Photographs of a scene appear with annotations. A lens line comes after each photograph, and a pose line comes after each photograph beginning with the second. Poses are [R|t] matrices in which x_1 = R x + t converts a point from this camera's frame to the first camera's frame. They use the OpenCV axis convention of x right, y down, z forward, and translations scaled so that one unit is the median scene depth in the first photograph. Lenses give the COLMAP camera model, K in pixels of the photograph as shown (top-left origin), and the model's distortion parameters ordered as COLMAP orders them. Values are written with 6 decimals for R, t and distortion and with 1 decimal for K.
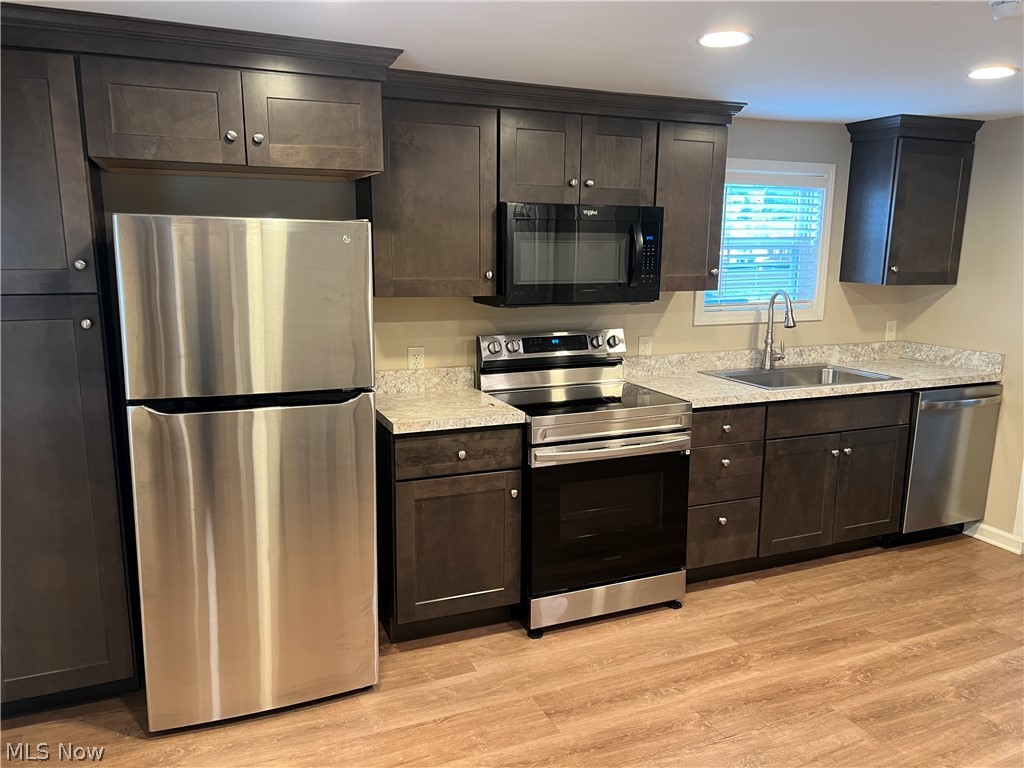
lens RADIAL K [[765.3, 0, 512.0], [0, 765.3, 384.0], [0, 0, 1]] dist [0.051464, -0.077138]
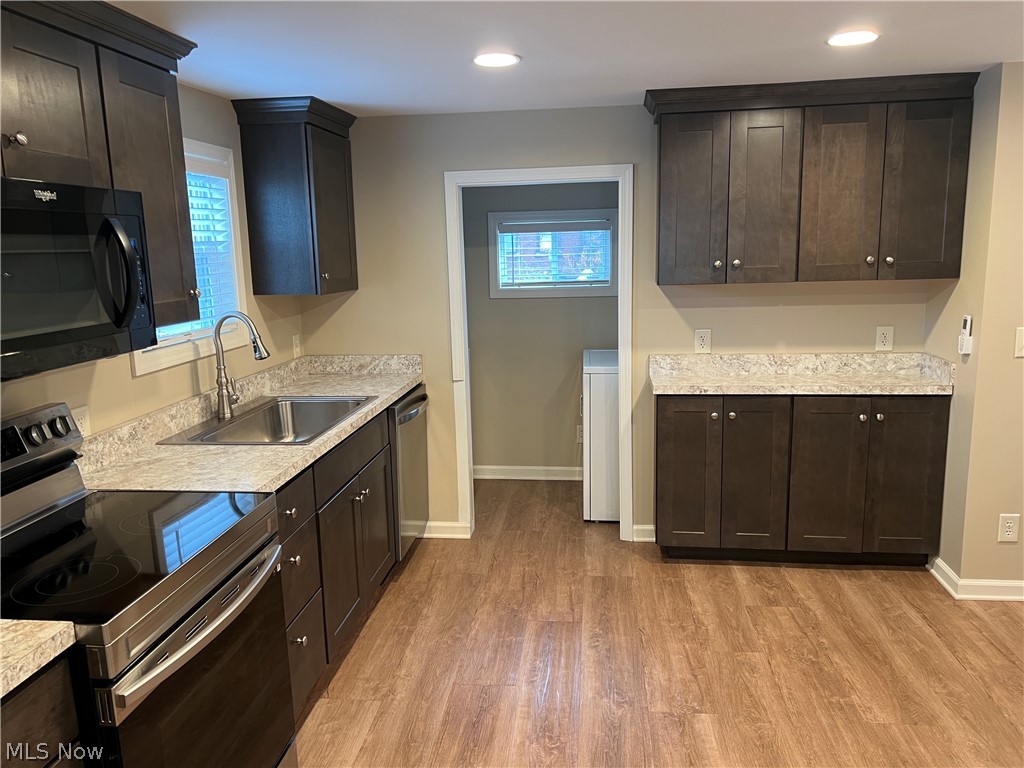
lens RADIAL K [[765.3, 0, 512.0], [0, 765.3, 384.0], [0, 0, 1]] dist [0.051464, -0.077138]
pose [[0.489274, -0.174622, 0.854470, -0.197415], [0.183645, 0.978411, 0.094795, -0.085884], [-0.852576, 0.110539, 0.510779, 0.455951]]
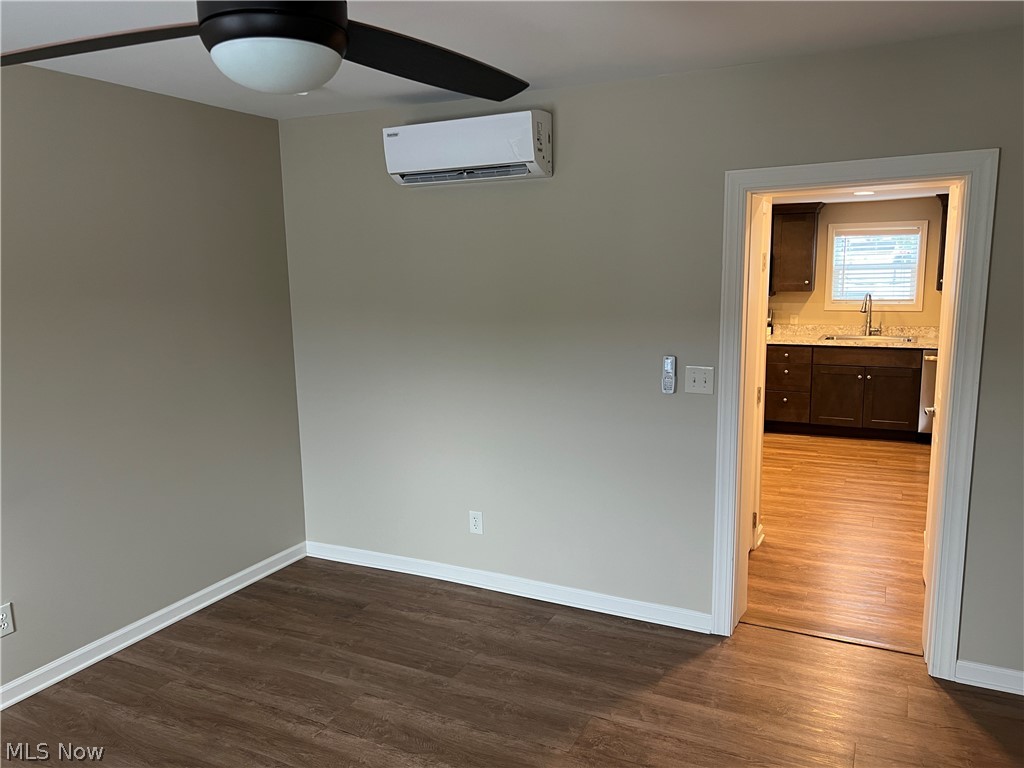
lens RADIAL K [[765.3, 0, 512.0], [0, 765.3, 384.0], [0, 0, 1]] dist [0.051464, -0.077138]
pose [[0.654251, 0.105017, -0.748950, 1.383438], [-0.112753, 0.992789, 0.040711, 0.134781], [0.747825, 0.057811, 0.661374, -0.980564]]
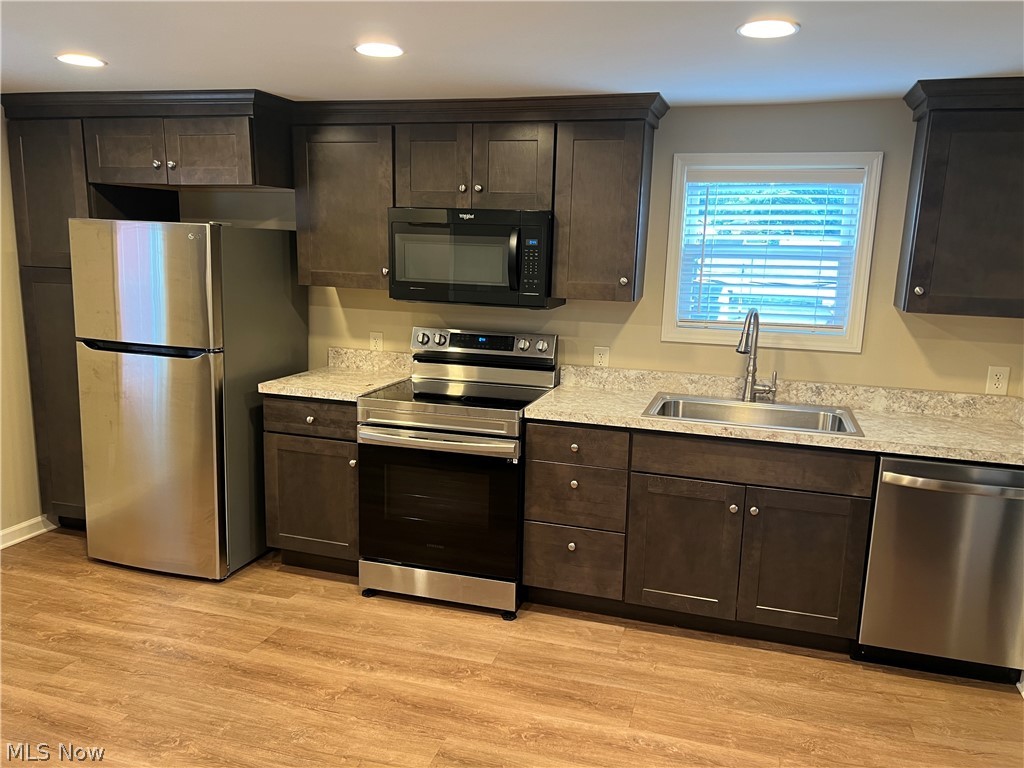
lens RADIAL K [[765.3, 0, 512.0], [0, 765.3, 384.0], [0, 0, 1]] dist [0.051464, -0.077138]
pose [[0.770605, 0.132206, -0.623450, 0.782343], [-0.134686, 0.989935, 0.043444, -0.048750], [0.622918, 0.050492, 0.780656, 0.222966]]
